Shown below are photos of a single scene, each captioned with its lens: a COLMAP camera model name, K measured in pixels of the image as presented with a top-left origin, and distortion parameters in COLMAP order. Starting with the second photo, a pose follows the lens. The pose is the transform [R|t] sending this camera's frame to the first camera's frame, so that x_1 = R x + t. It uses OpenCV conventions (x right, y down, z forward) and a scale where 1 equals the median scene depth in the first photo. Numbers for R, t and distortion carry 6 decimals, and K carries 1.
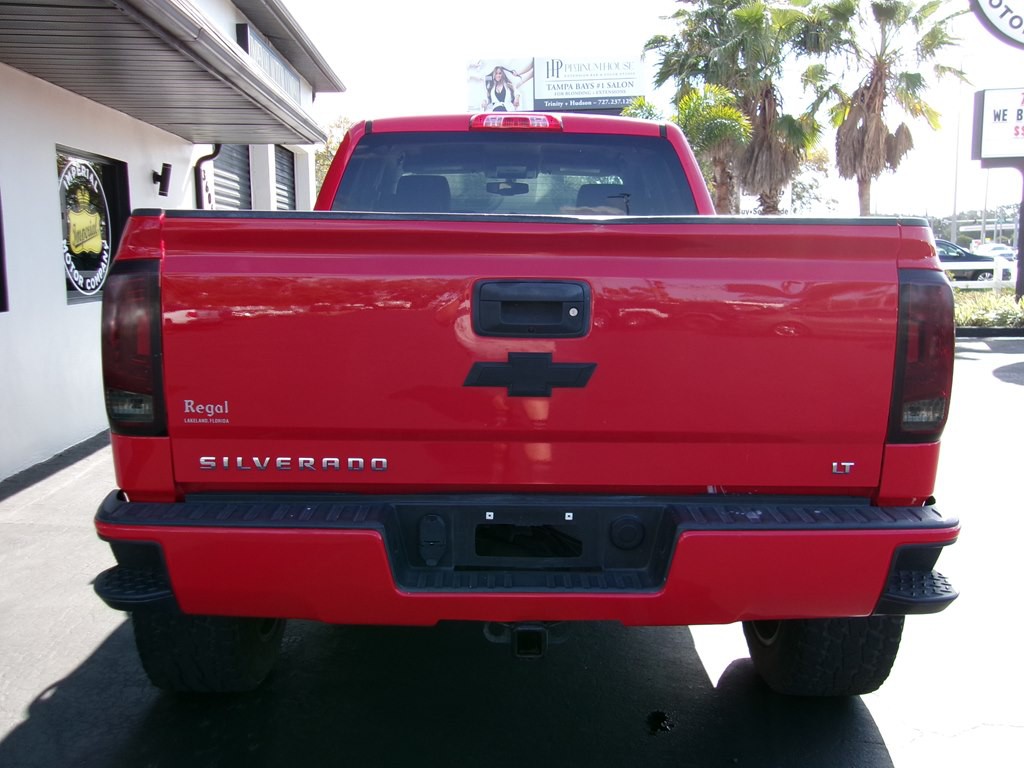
lens RADIAL K [[986.9, 0, 513.8], [0, 986.9, 384.0], [0, 0, 1]] dist [0.029892, 0.000000]
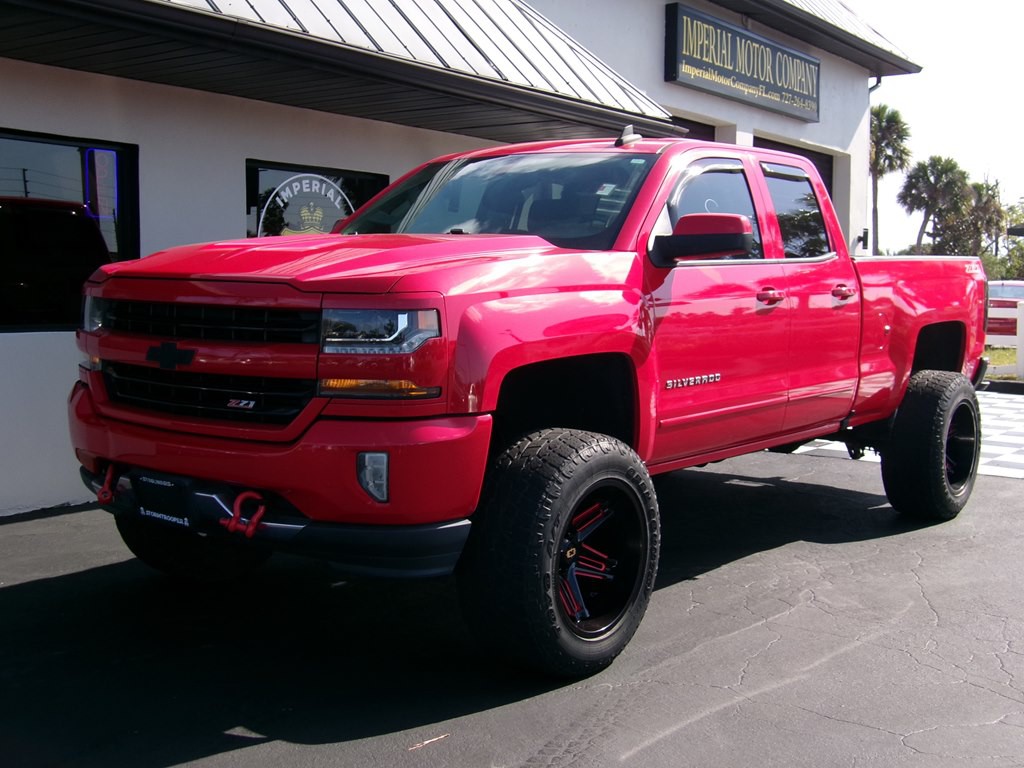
lens RADIAL K [[1247.7, 0, 513.9], [0, 1247.7, 383.5], [0, 0, 1]] dist [-0.014406, 0.000000]
pose [[0.785834, 0.054173, -0.616061, 1.201563], [-0.088940, 0.995700, -0.025895, -0.045850], [0.612009, 0.075142, 0.787273, 0.567593]]
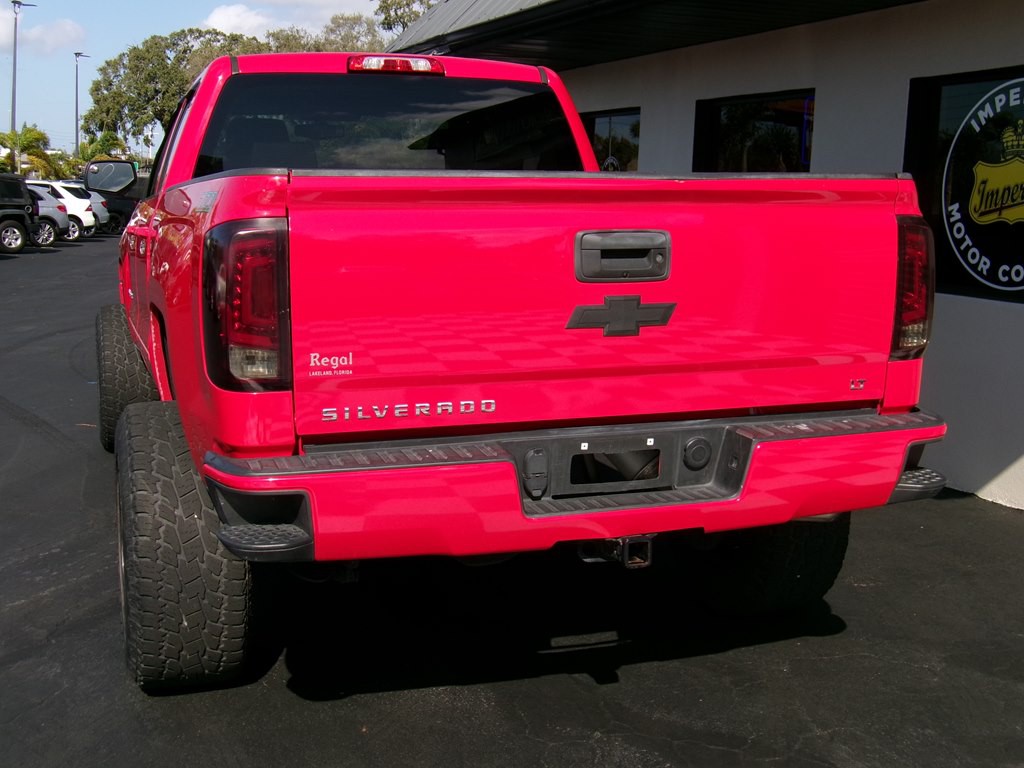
lens RADIAL K [[1247.7, 0, 510.1], [0, 1247.7, 387.6], [0, 0, 1]] dist [-0.014406, 0.000000]
pose [[-0.942712, 0.031168, -0.332149, 0.393223], [-0.065282, 0.959143, 0.275288, -0.631184], [0.327158, 0.281201, -0.902161, 4.503240]]
